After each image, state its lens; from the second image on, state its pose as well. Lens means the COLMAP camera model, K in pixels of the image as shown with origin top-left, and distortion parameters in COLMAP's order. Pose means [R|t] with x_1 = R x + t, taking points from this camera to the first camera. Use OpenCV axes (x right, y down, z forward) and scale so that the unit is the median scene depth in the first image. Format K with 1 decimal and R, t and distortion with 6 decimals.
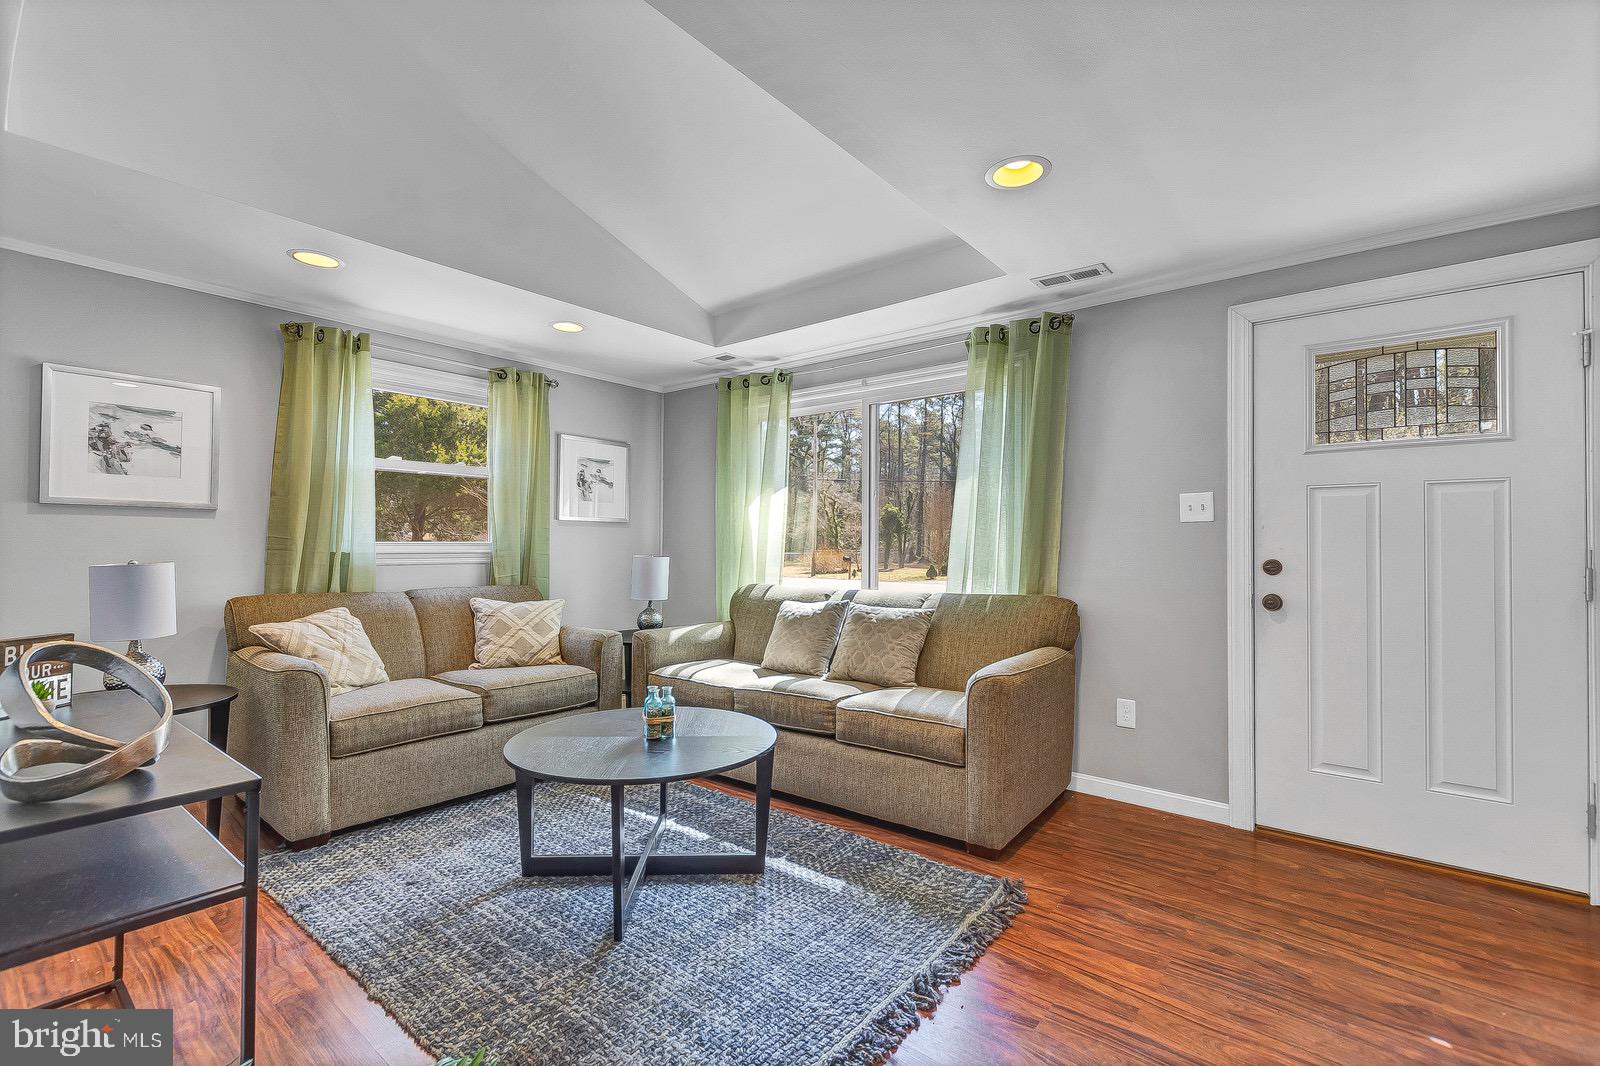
lens RADIAL K [[718.2, 0, 806.1], [0, 718.2, 533.2], [0, 0, 1]] dist [0.007925, 0.000061]
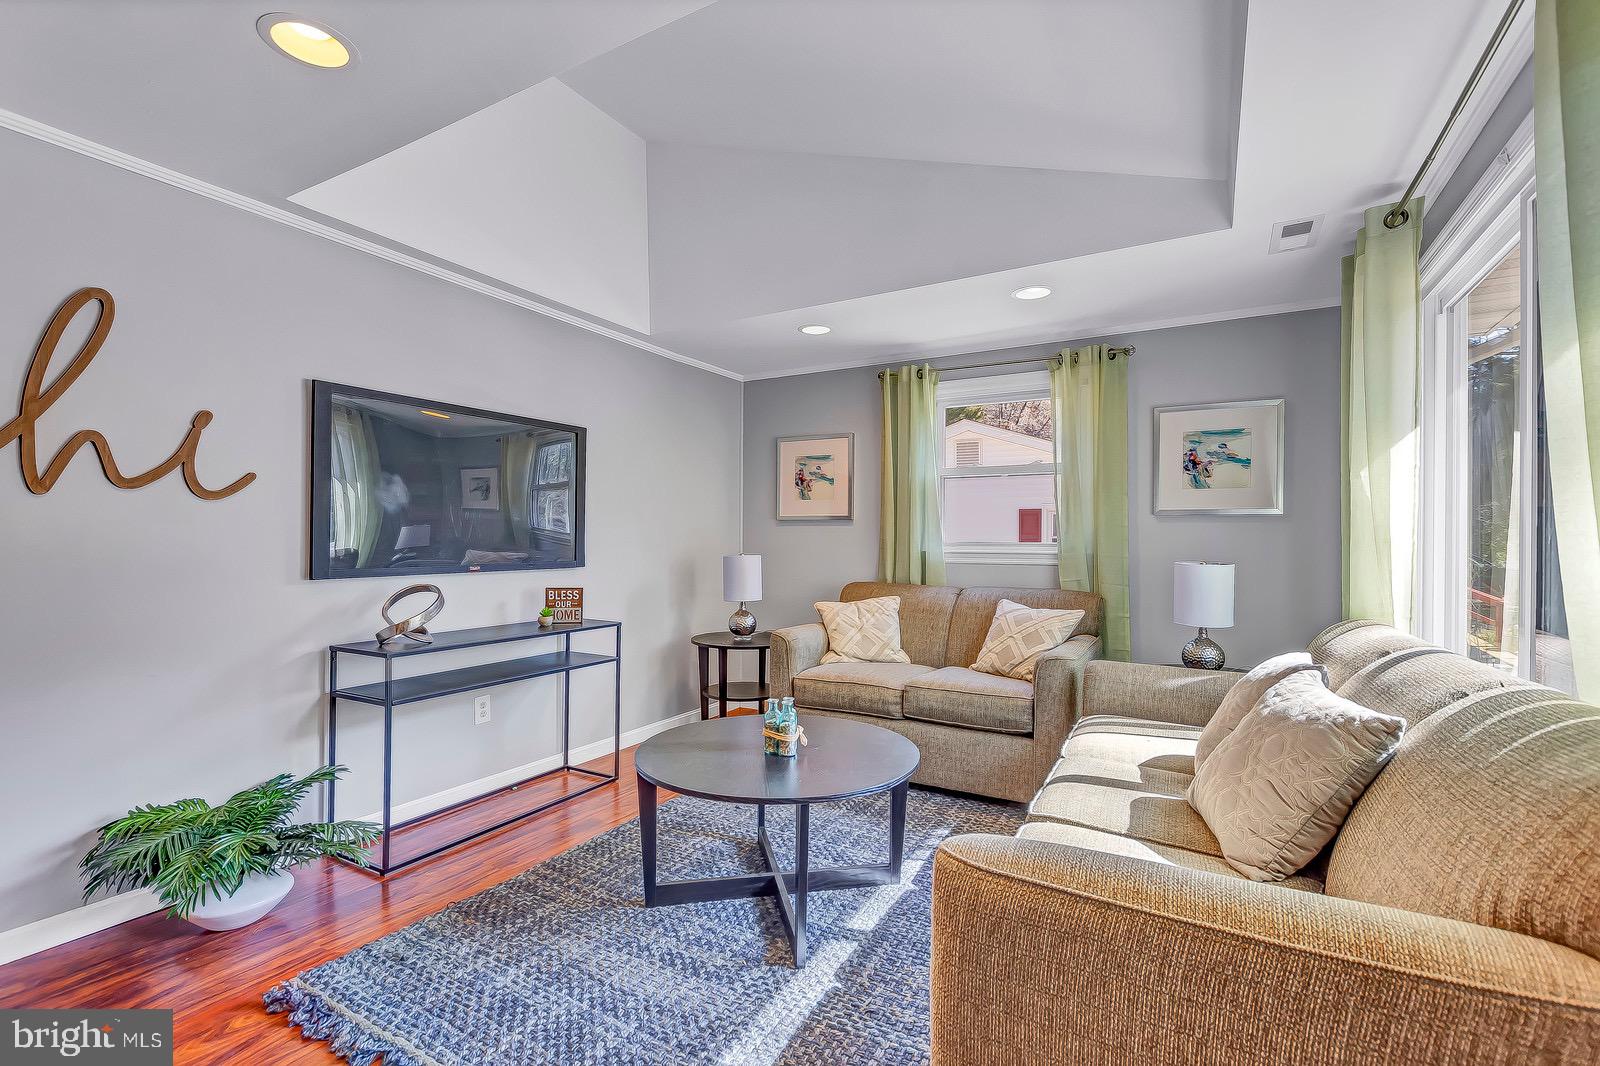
lens RADIAL K [[718.2, 0, 804.1], [0, 718.2, 537.5], [0, 0, 1]] dist [0.007925, 0.000061]
pose [[0.150529, -0.008928, -0.988565, 0.520780], [0.009124, 0.999929, -0.007642, 0.011229], [0.988564, -0.007869, 0.150599, 0.653209]]
